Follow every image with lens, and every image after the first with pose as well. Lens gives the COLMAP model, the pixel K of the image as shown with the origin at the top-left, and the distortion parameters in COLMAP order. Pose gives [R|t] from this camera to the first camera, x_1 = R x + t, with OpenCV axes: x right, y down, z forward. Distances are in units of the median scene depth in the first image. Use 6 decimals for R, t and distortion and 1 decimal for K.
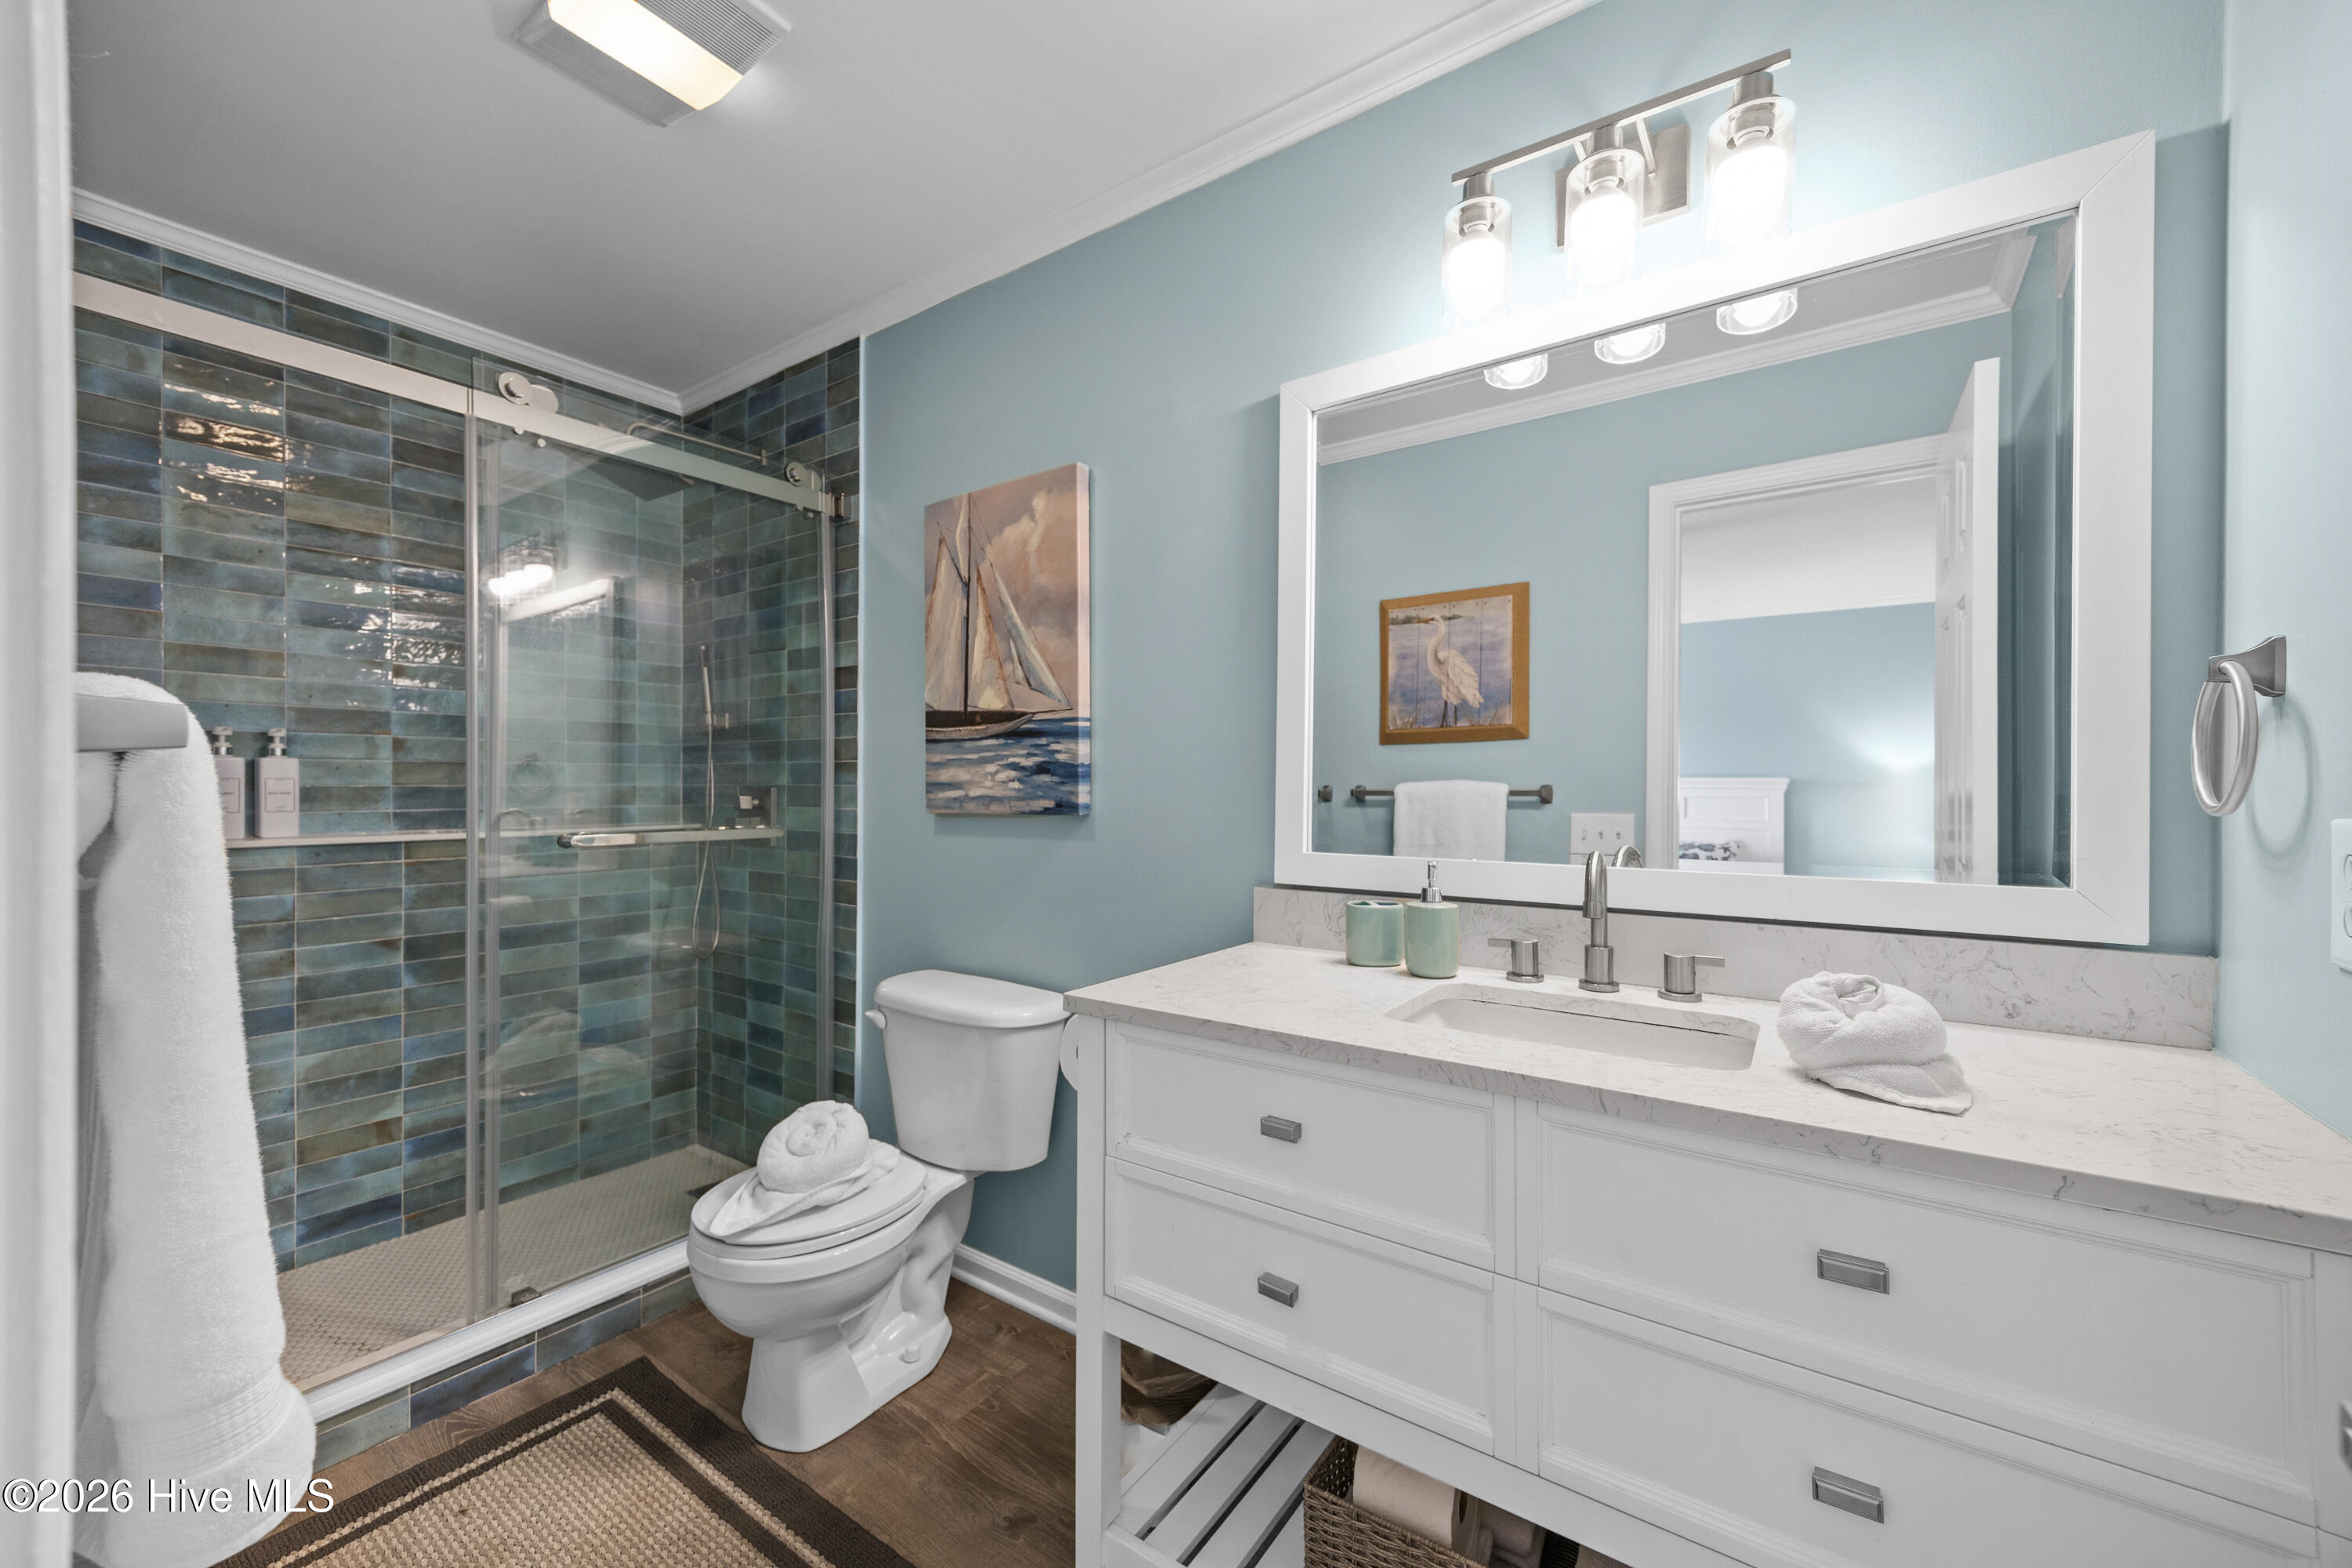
lens RADIAL K [[911.0, 0, 1174.7], [0, 911.0, 785.1], [0, 0, 1]] dist [0.011855, -0.001486]
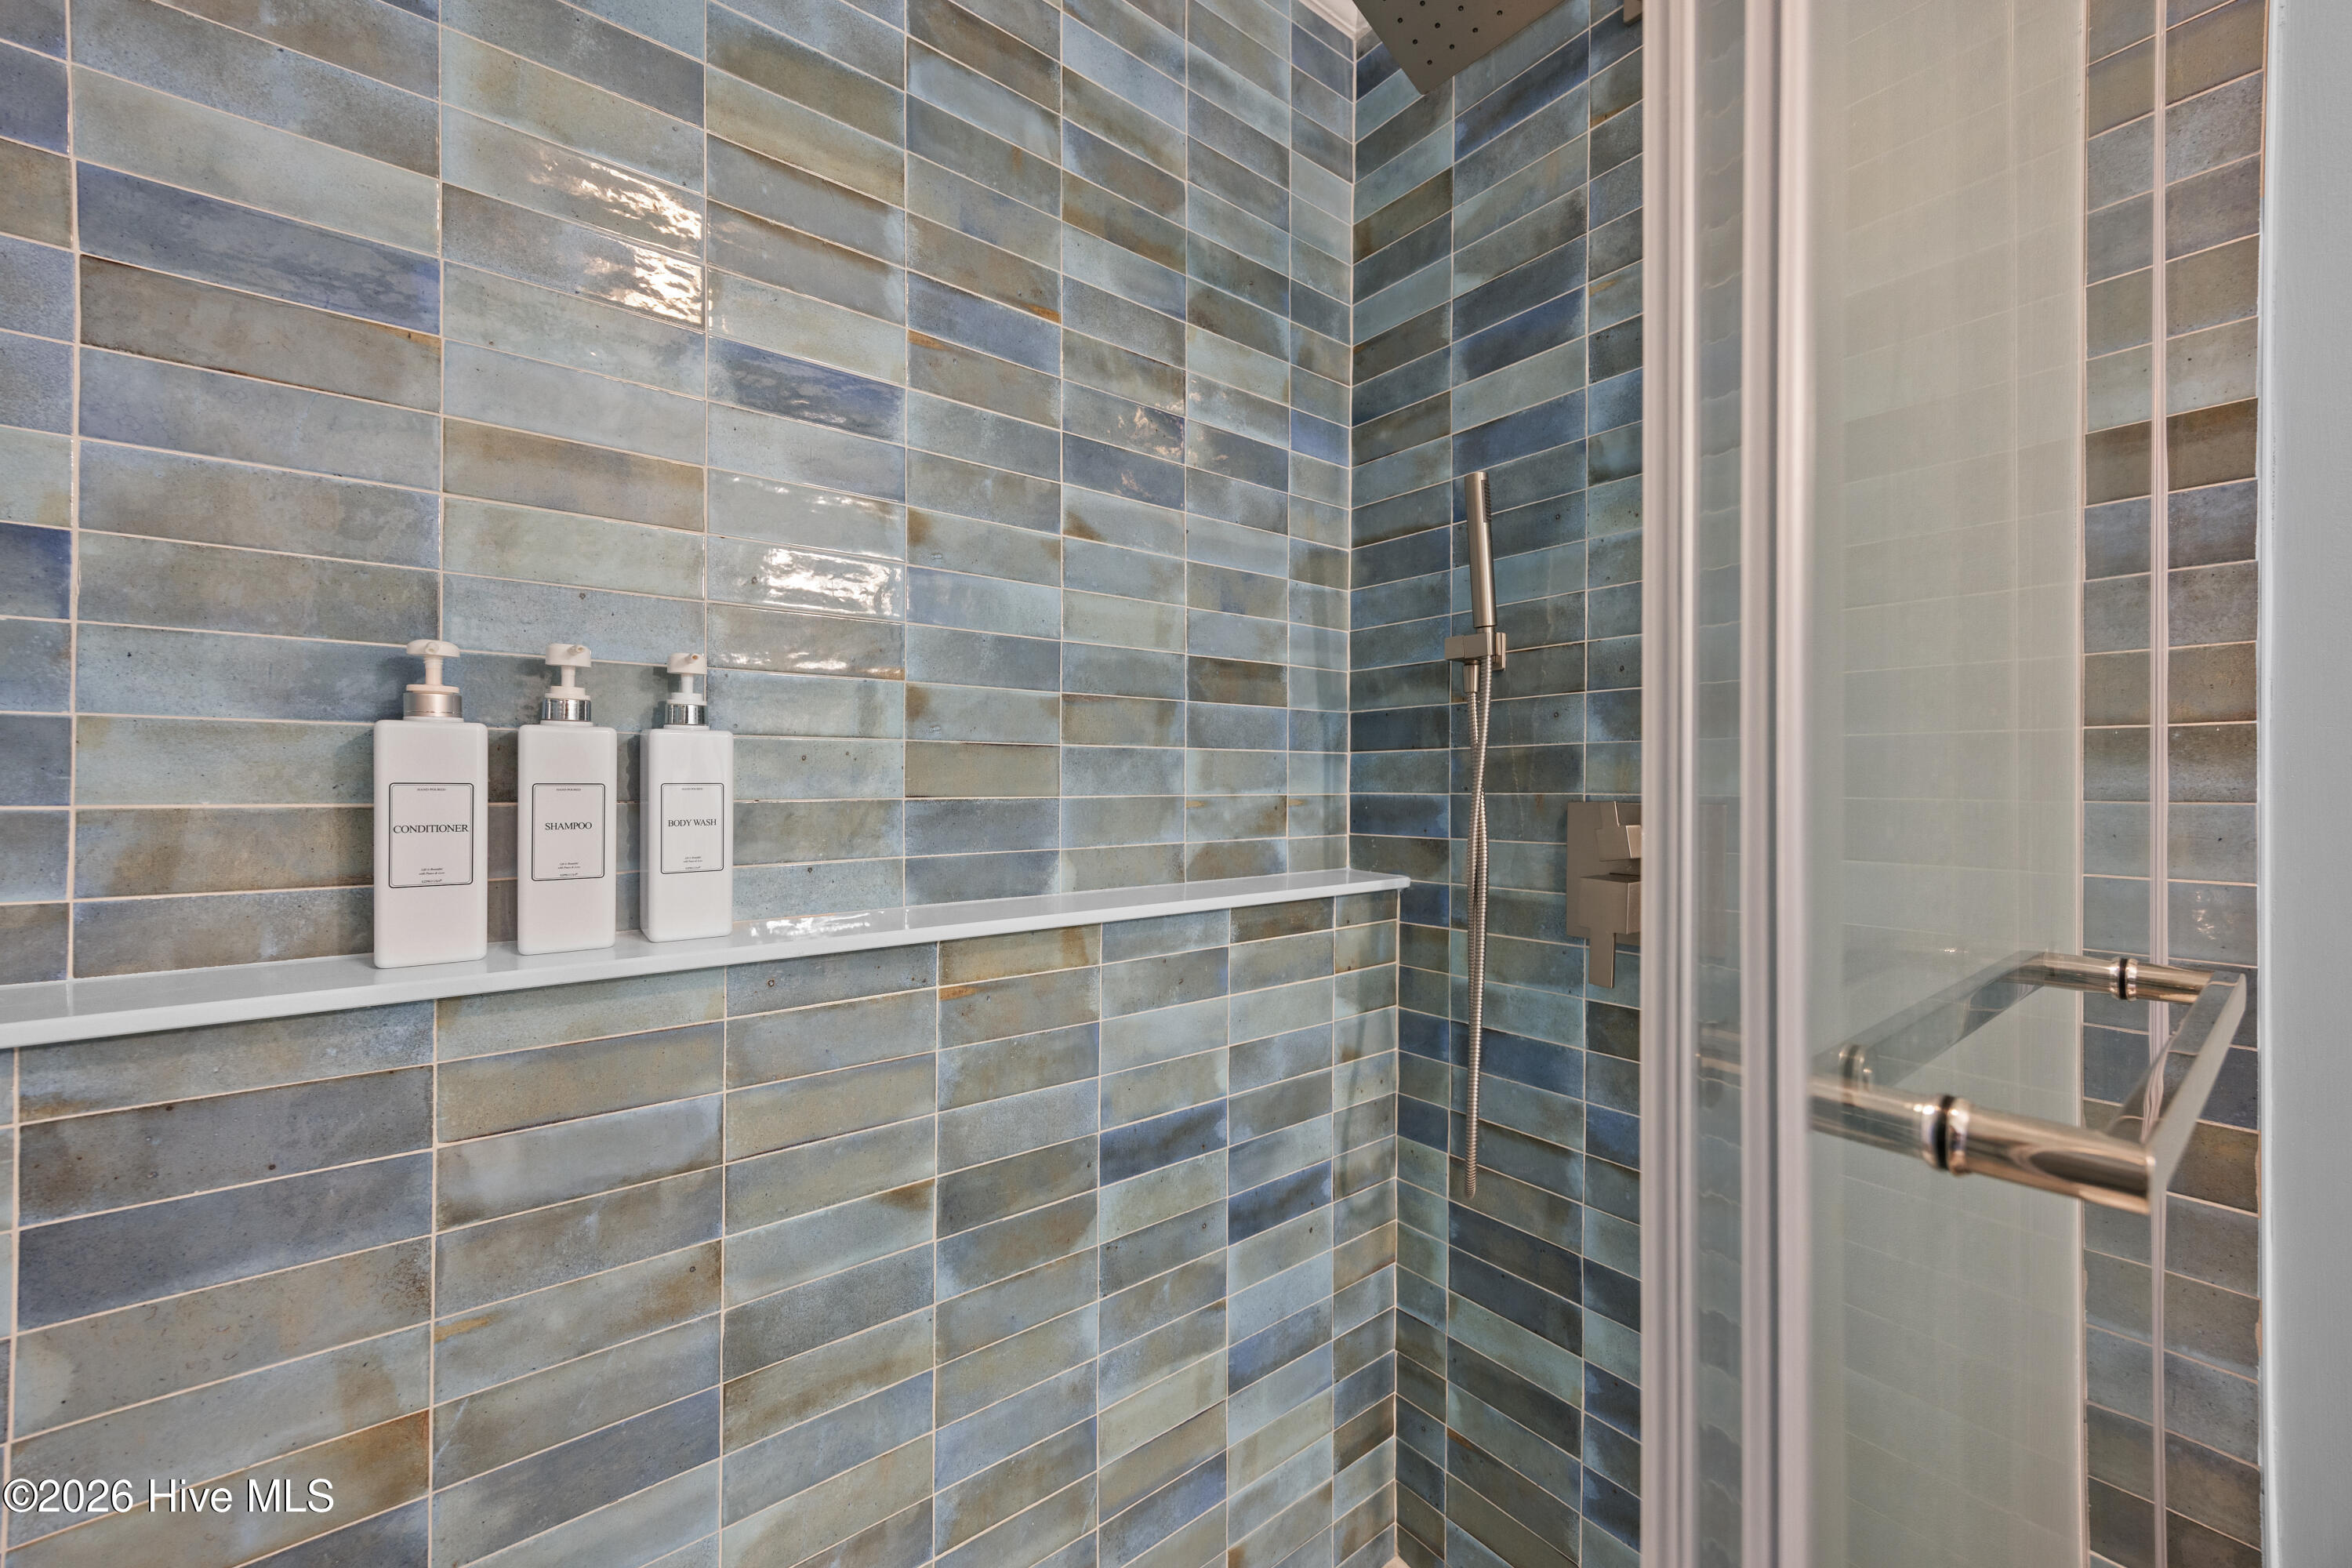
lens RADIAL K [[911.0, 0, 1177.7], [0, 911.0, 775.5], [0, 0, 1]] dist [0.011855, -0.001486]
pose [[0.962394, -0.000801, -0.271657, -0.622699], [-0.001314, 0.999970, -0.007604, -0.007190], [0.271655, 0.007675, 0.962364, 0.635541]]
